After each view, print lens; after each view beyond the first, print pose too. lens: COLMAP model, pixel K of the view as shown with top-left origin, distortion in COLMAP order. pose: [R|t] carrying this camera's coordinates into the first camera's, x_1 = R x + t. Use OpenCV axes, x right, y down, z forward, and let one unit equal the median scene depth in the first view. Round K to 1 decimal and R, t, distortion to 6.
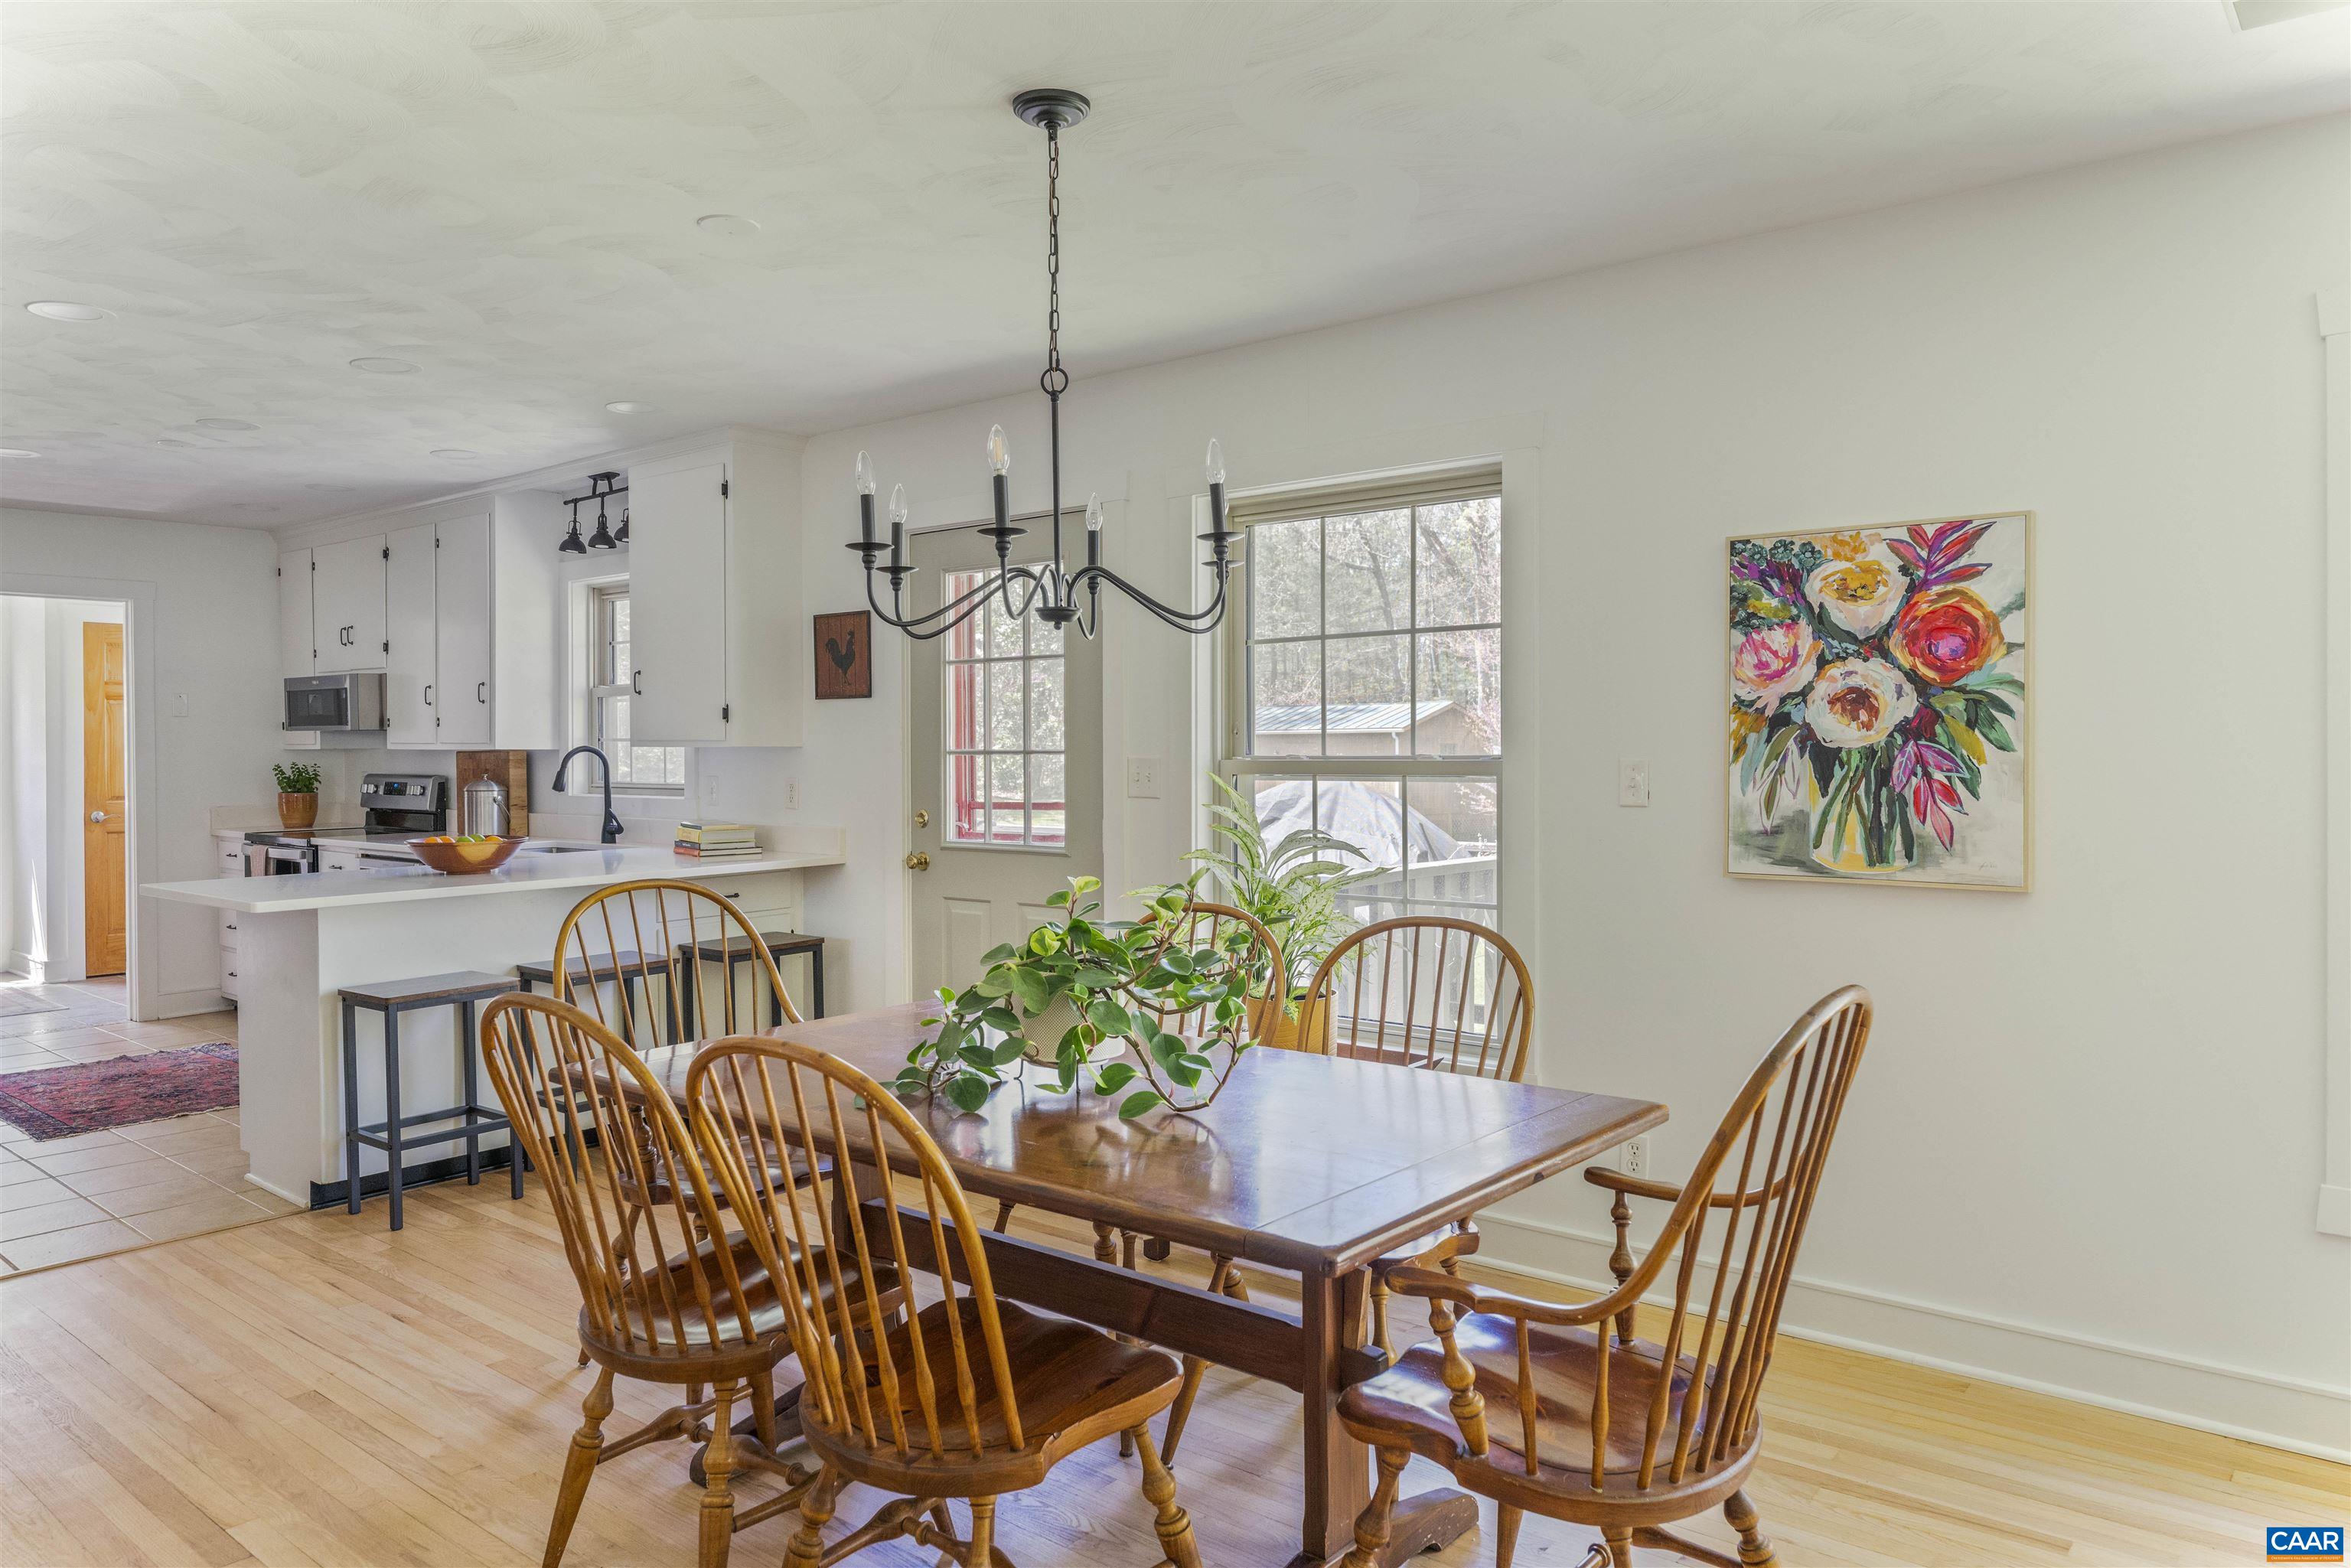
lens RADIAL K [[1449.9, 0, 1172.0], [0, 1449.9, 767.5], [0, 0, 1]] dist [-0.024645, 0.006412]
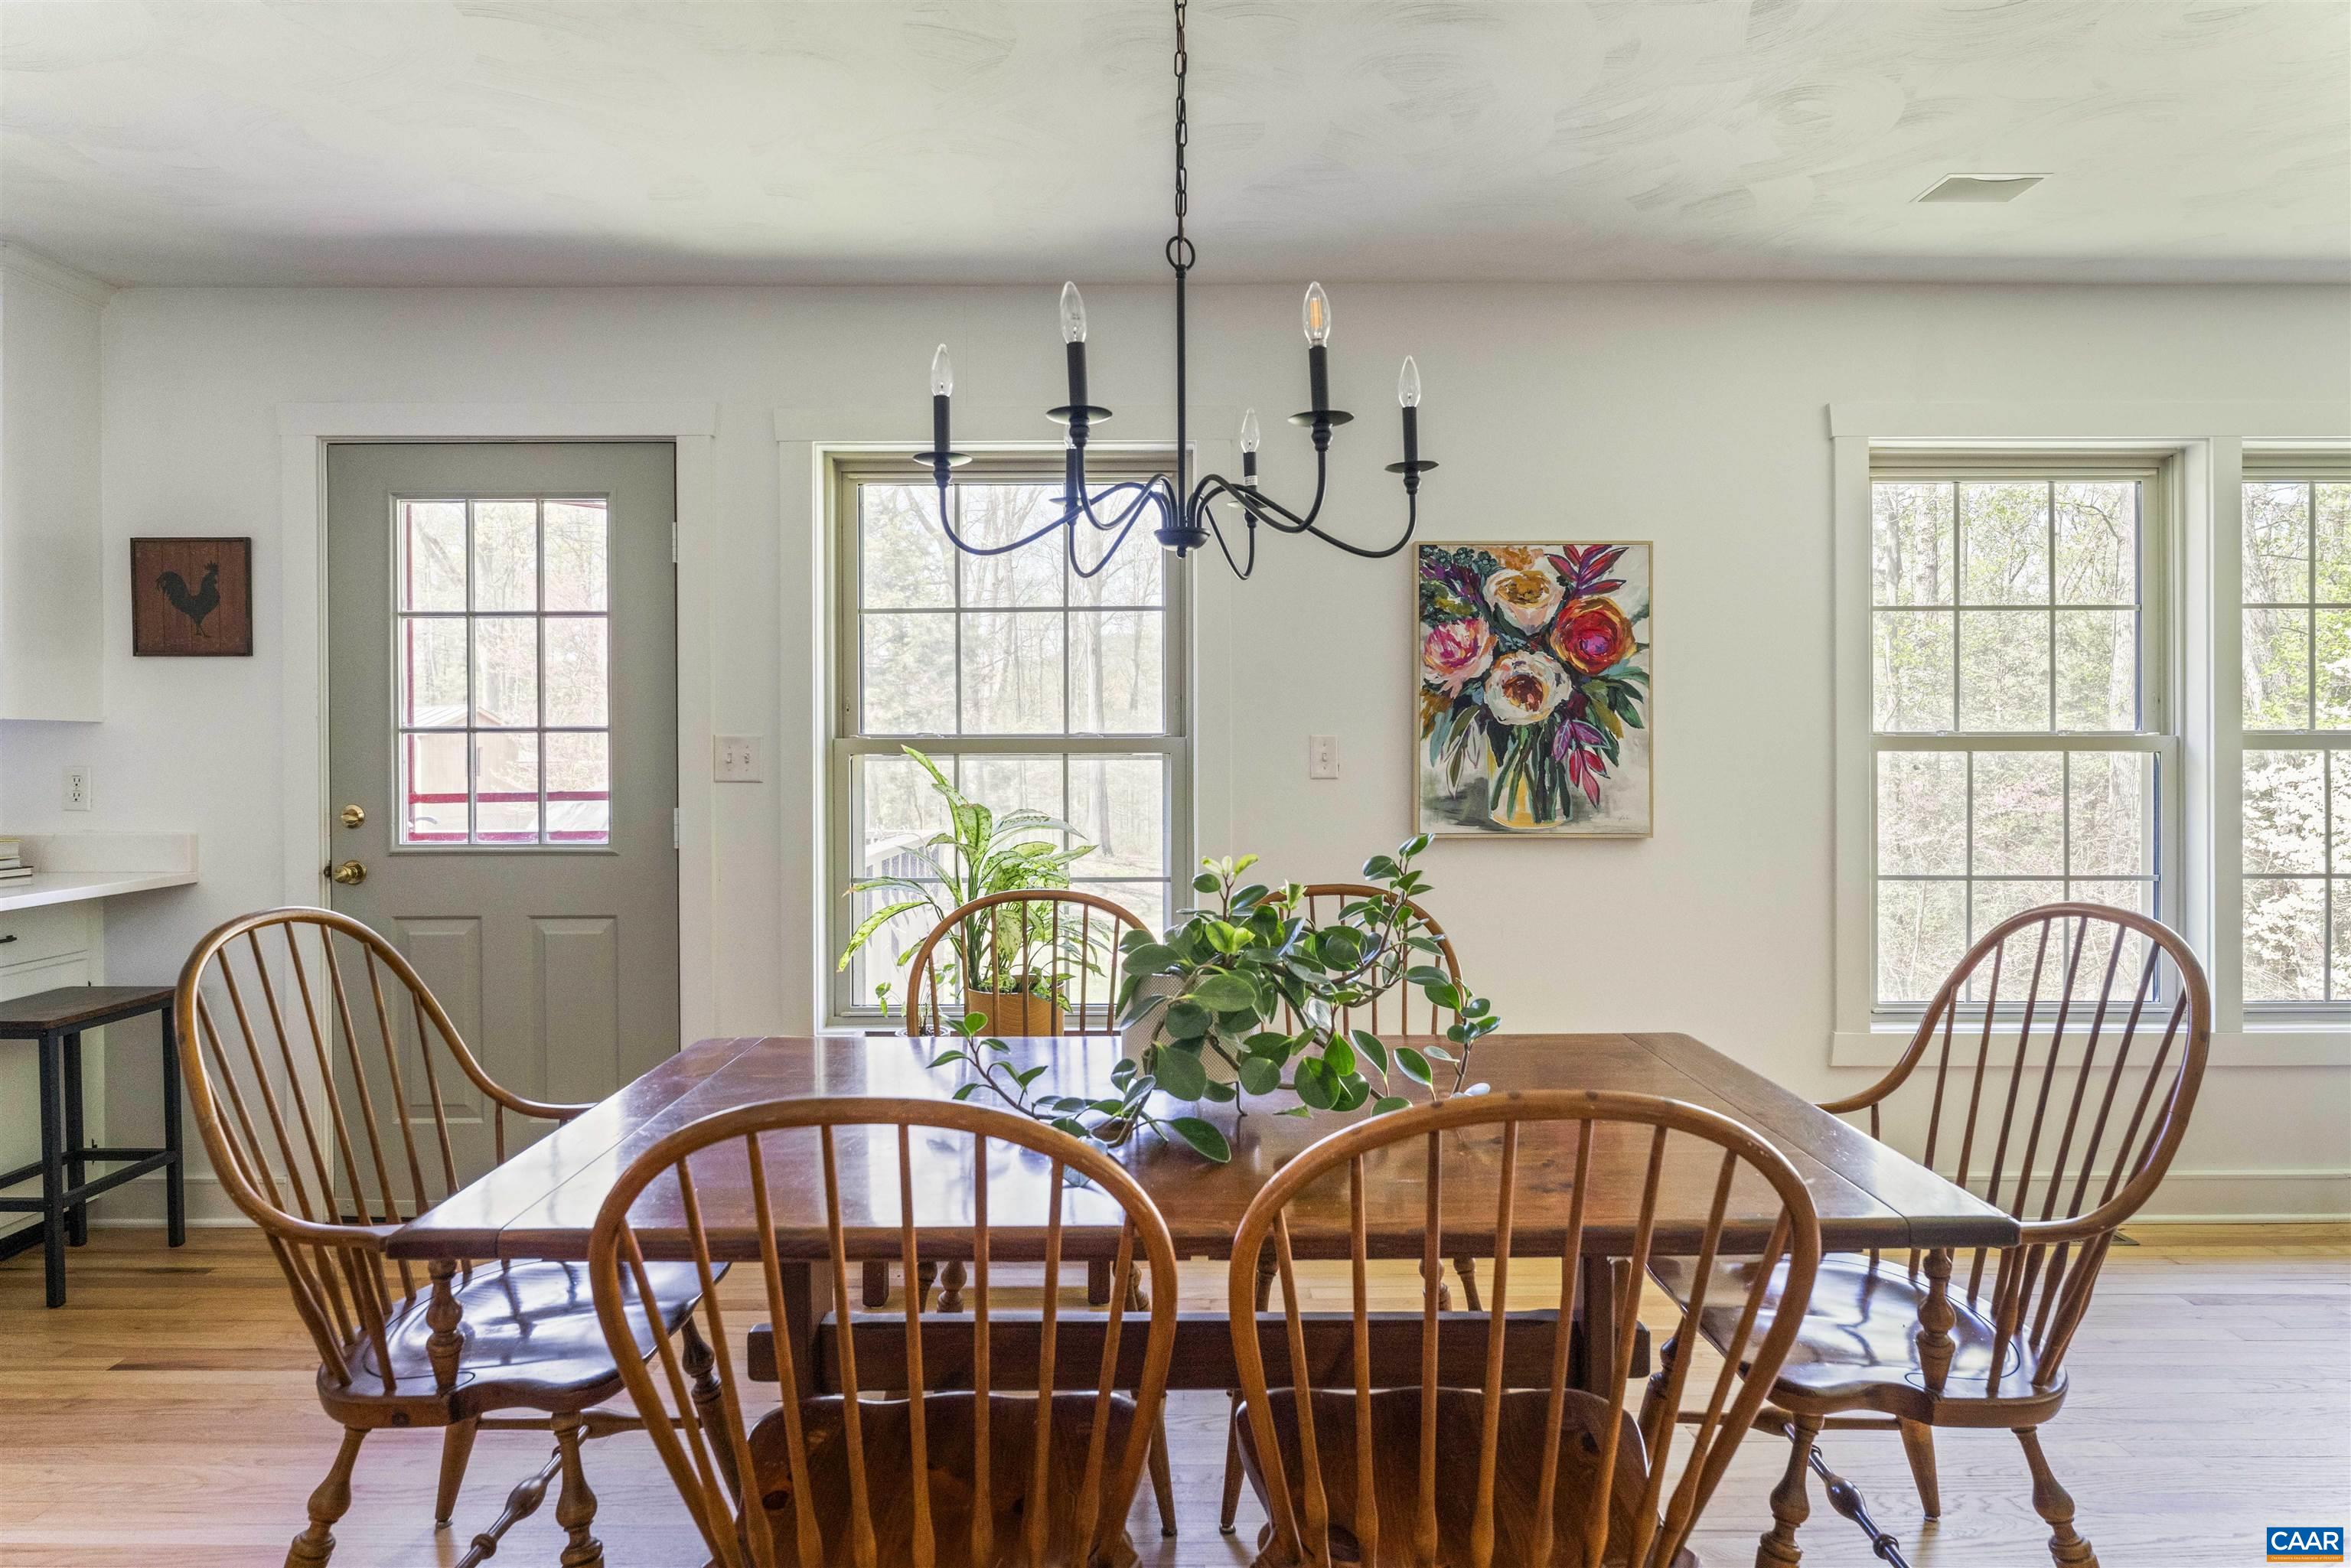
lens RADIAL K [[1285.9, 0, 1208.9], [0, 1285.9, 742.3], [0, 0, 1]] dist [-0.002331, -0.001641]
pose [[0.785411, -0.006444, 0.618941, -0.235314], [0.007434, 0.999972, 0.000978, -0.001360], [-0.618930, 0.003833, 0.785437, 0.187169]]
